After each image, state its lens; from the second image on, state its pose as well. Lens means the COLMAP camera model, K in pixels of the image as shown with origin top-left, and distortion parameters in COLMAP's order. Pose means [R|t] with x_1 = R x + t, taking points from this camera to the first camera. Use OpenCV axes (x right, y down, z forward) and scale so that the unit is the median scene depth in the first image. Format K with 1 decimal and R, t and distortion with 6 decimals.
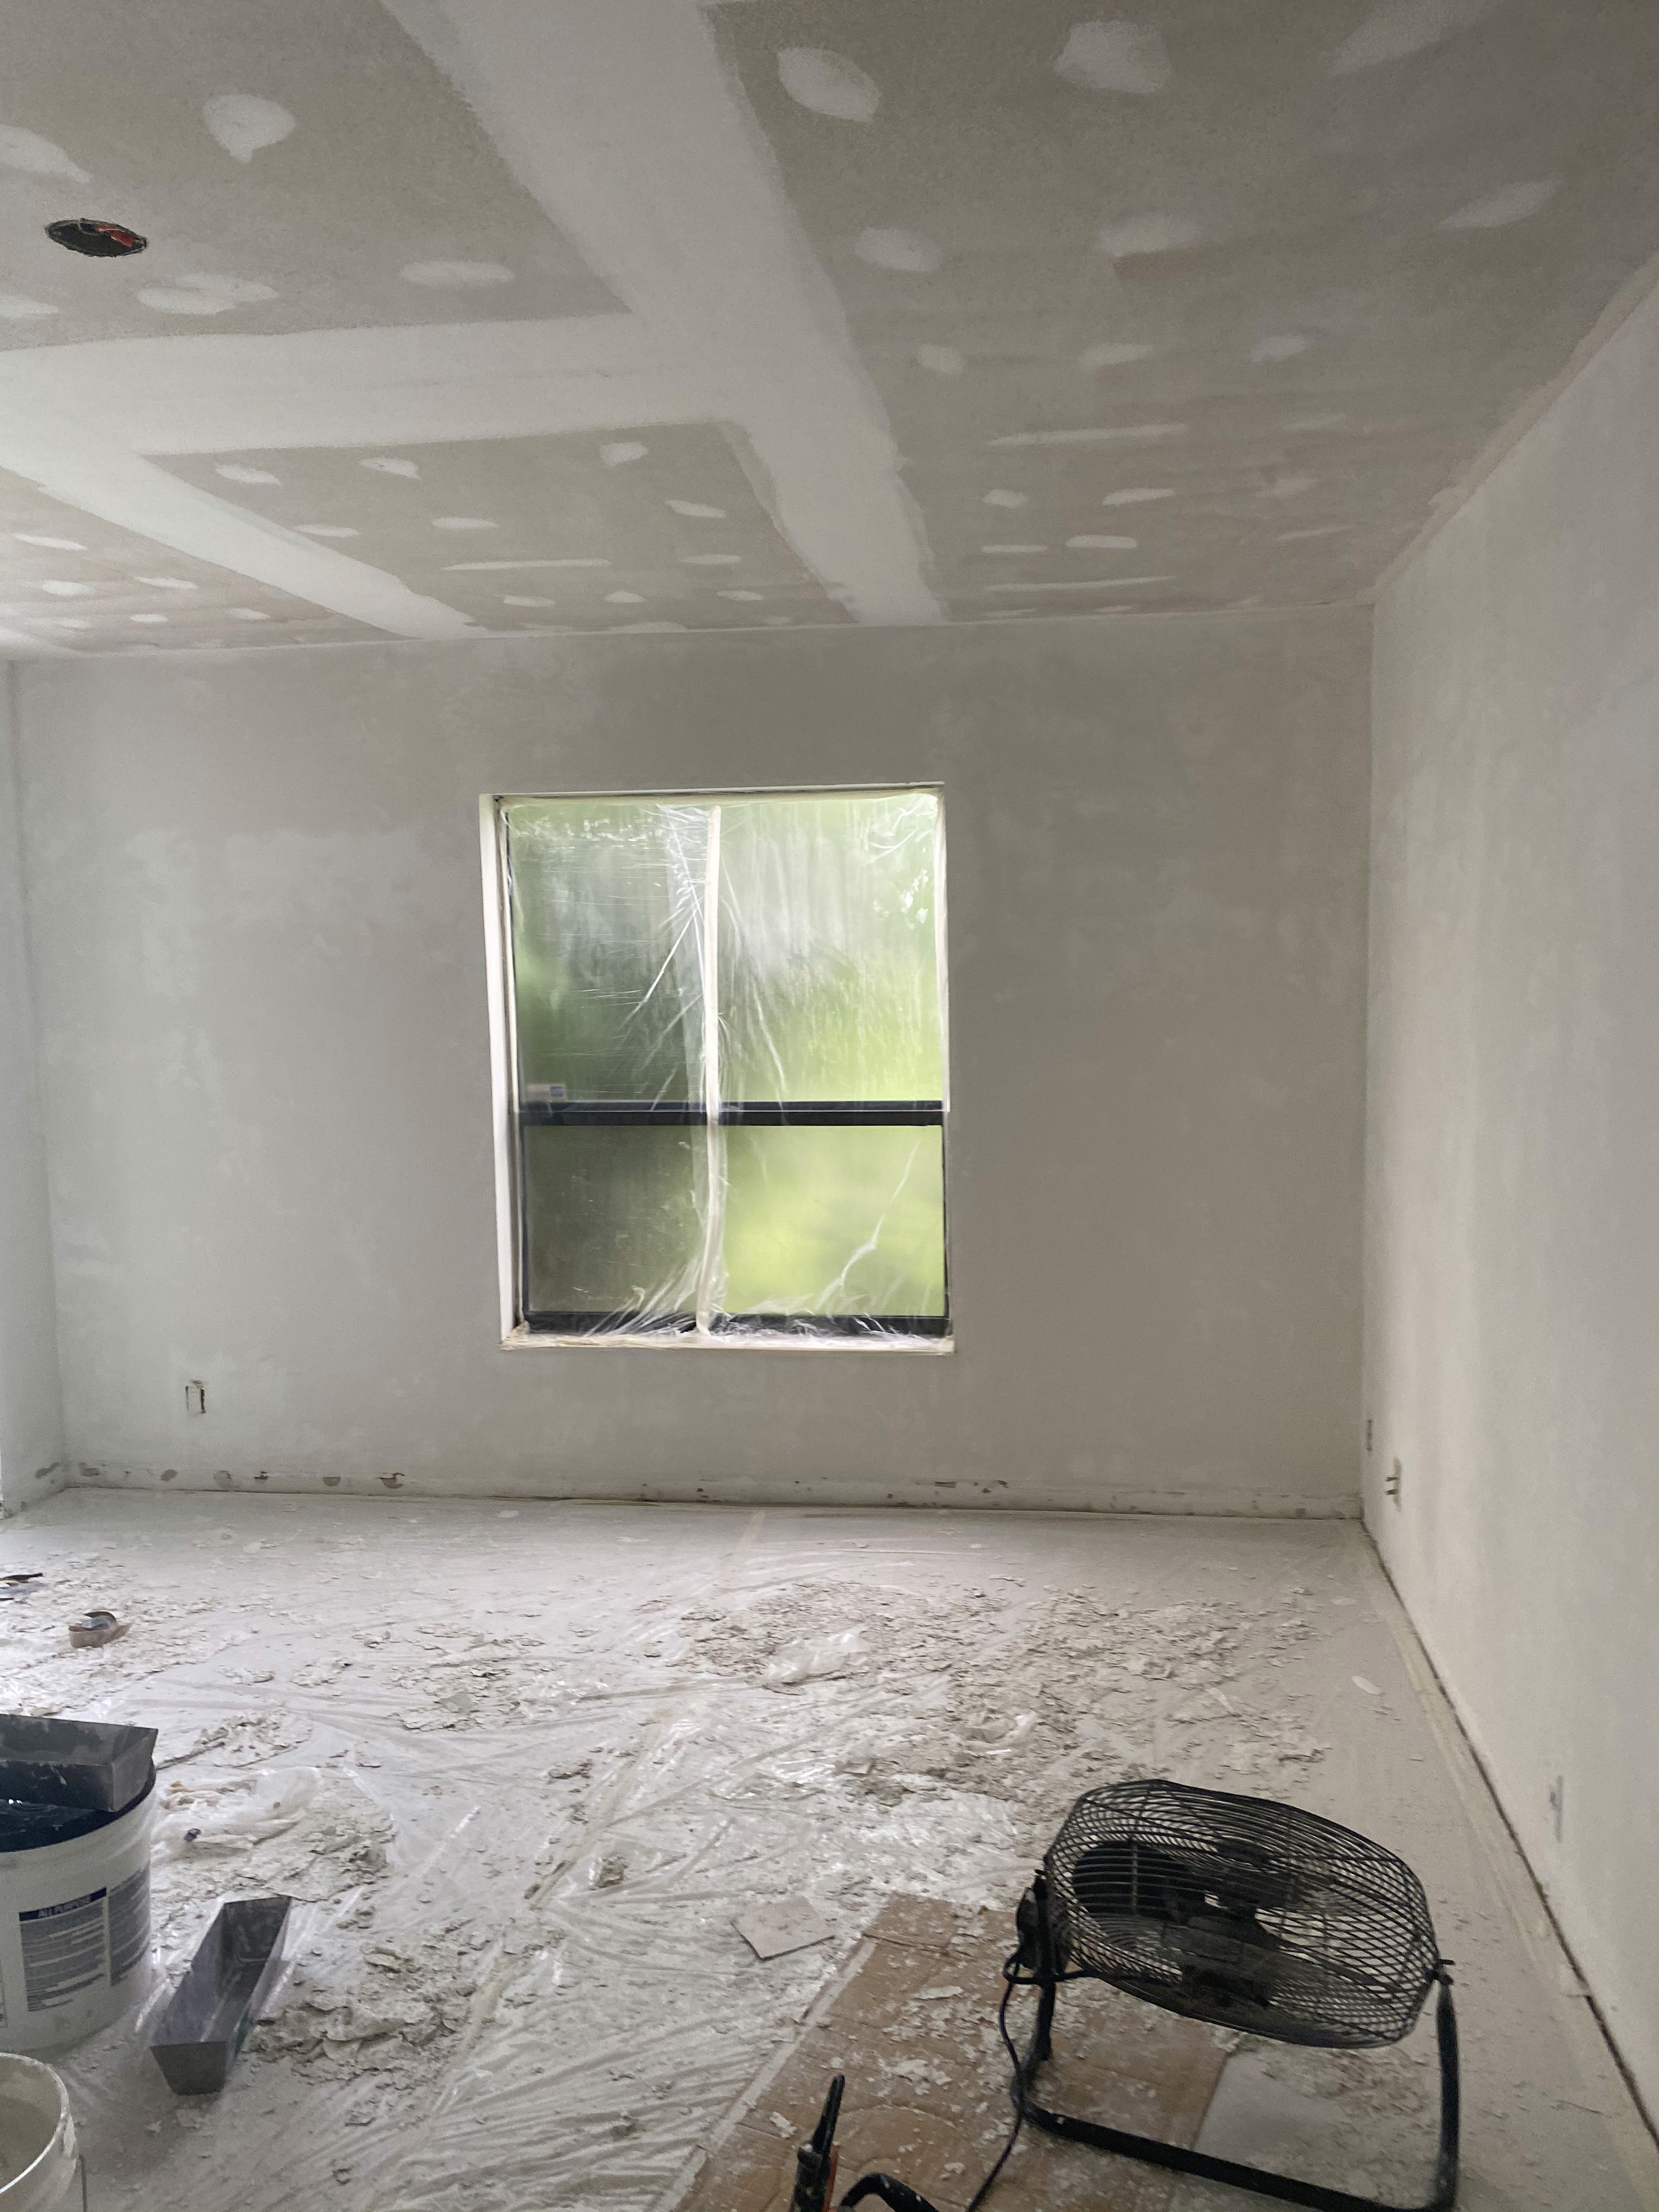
lens RADIAL K [[1683.3, 0, 829.5], [0, 1683.3, 1106.0], [0, 0, 1]] dist [0.026330, -0.009371]
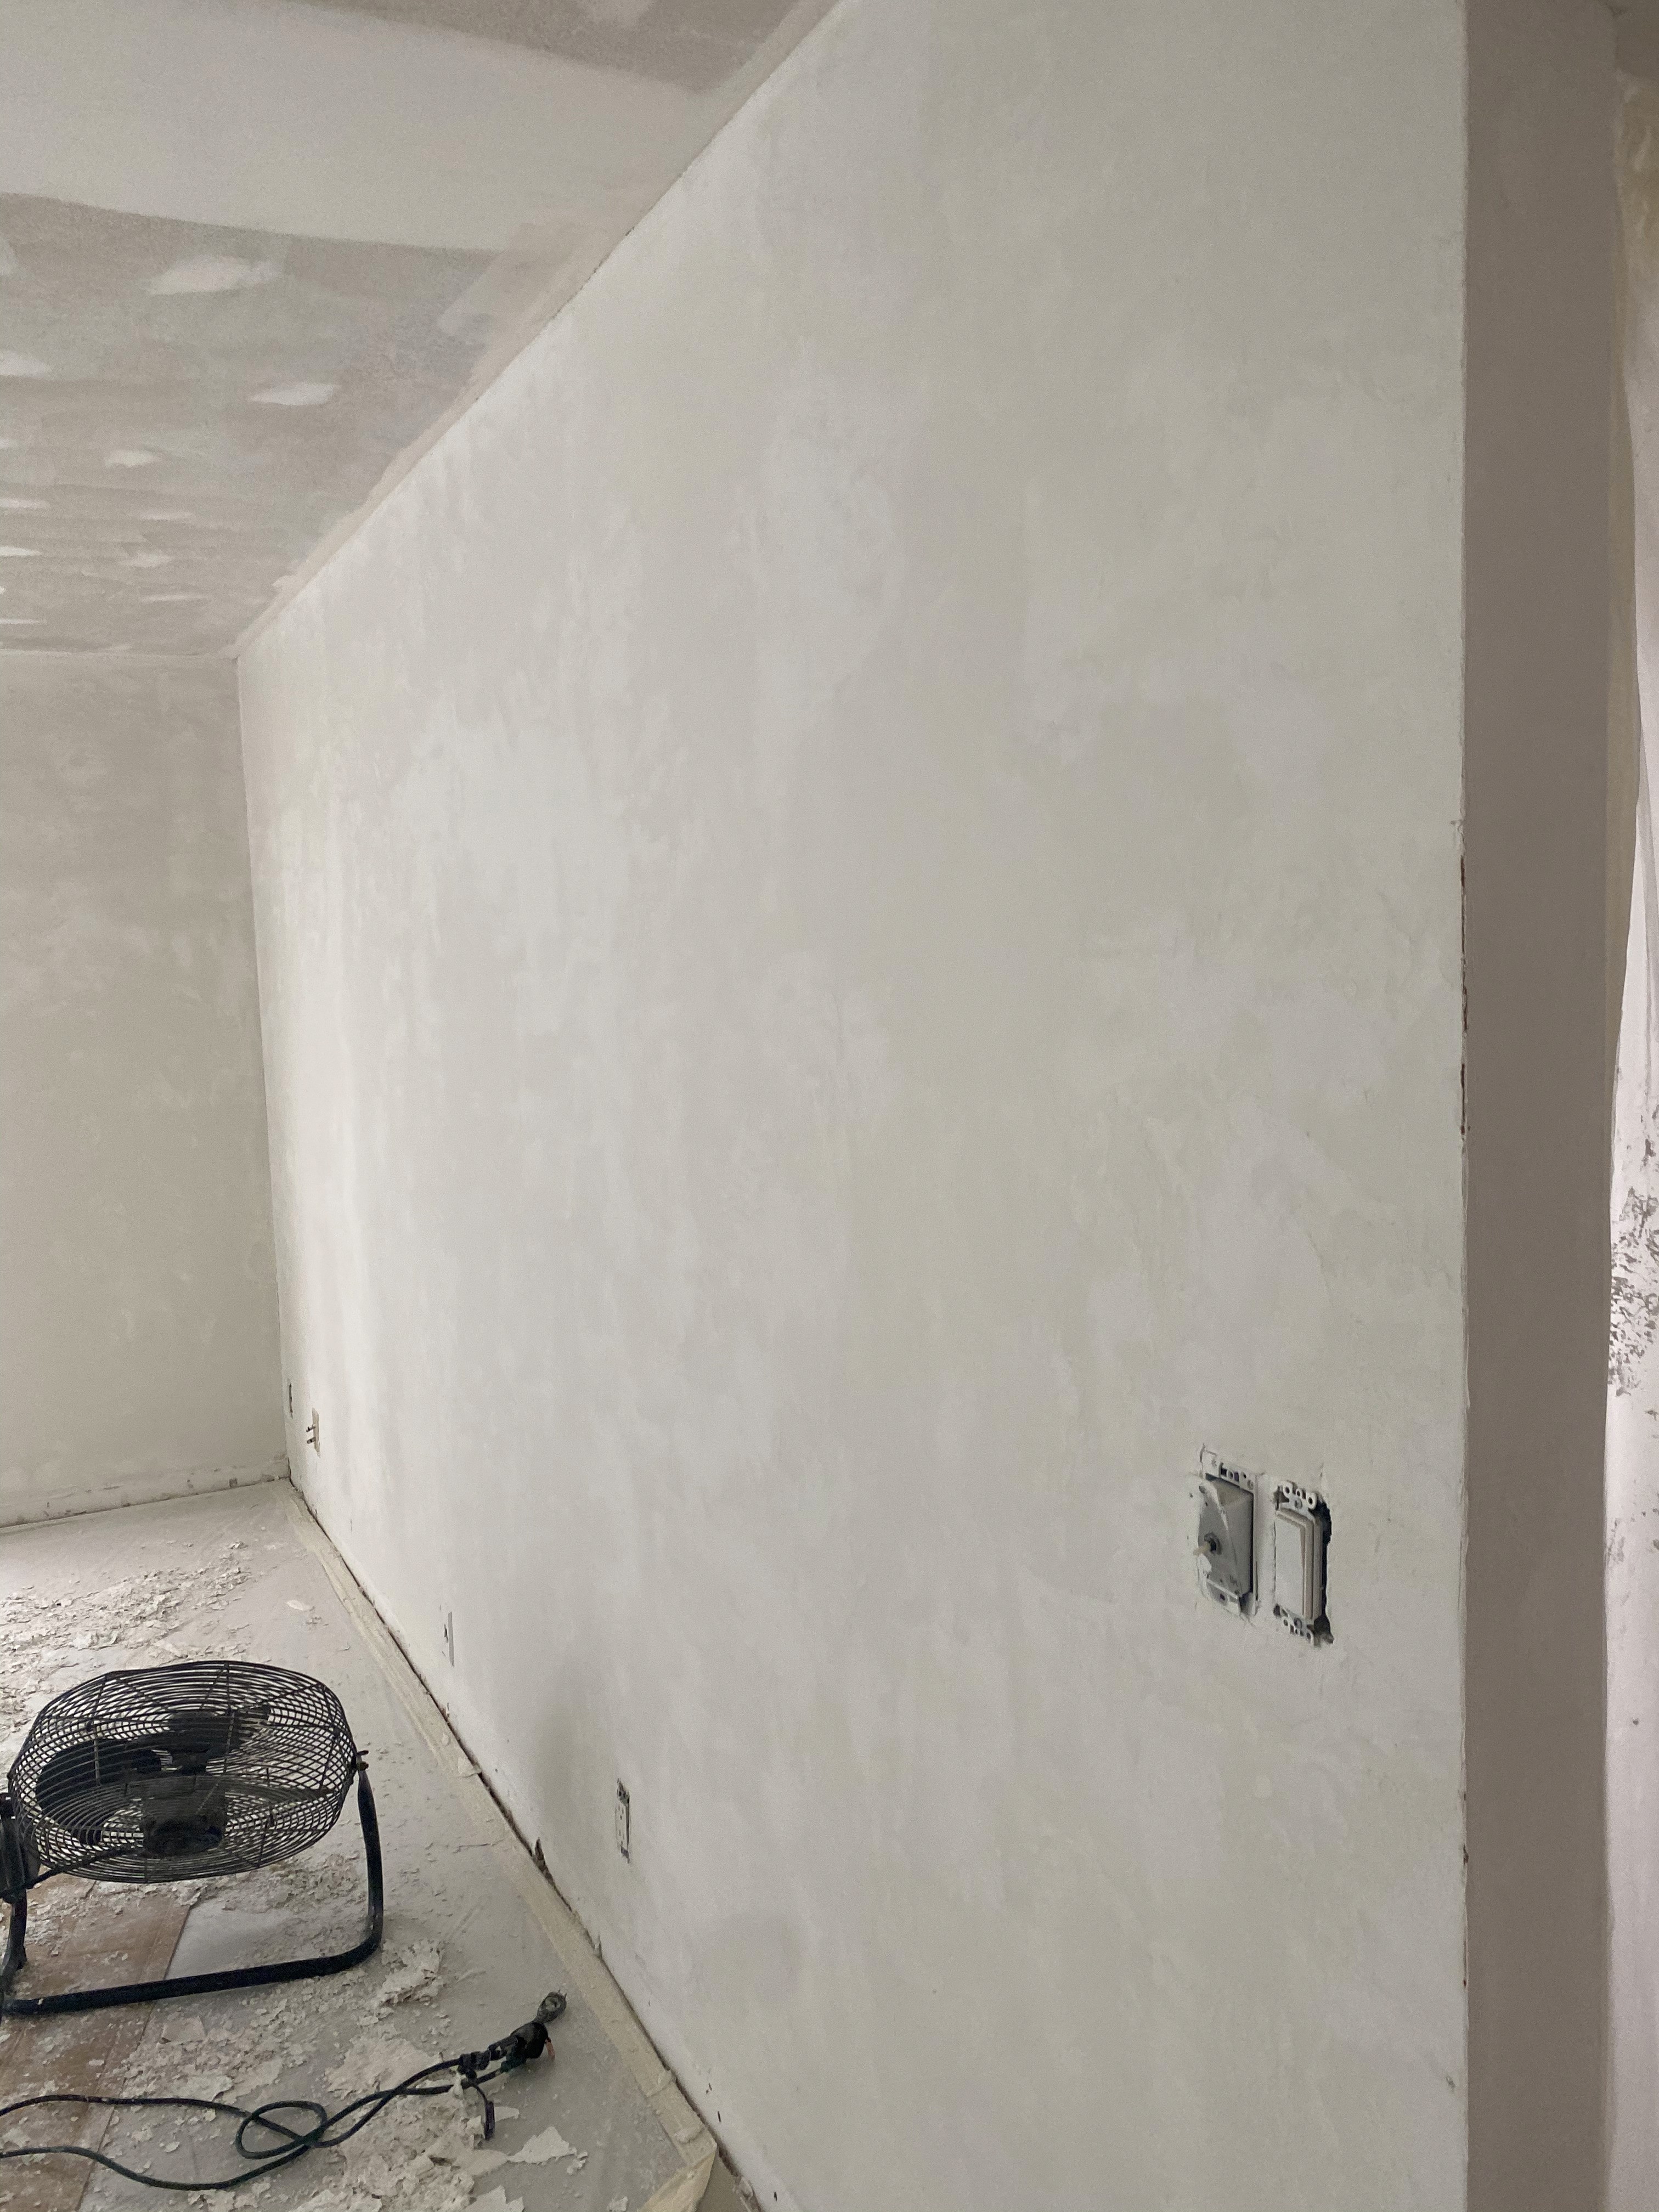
lens RADIAL K [[1679.3, 0, 829.4], [0, 1679.3, 1062.2], [0, 0, 1]] dist [0.003184, -0.005970]
pose [[0.809778, -0.057148, 0.583947, -0.035109], [0.080951, 0.996609, -0.014724, 0.024229], [-0.581125, 0.059195, 0.811659, -0.155742]]
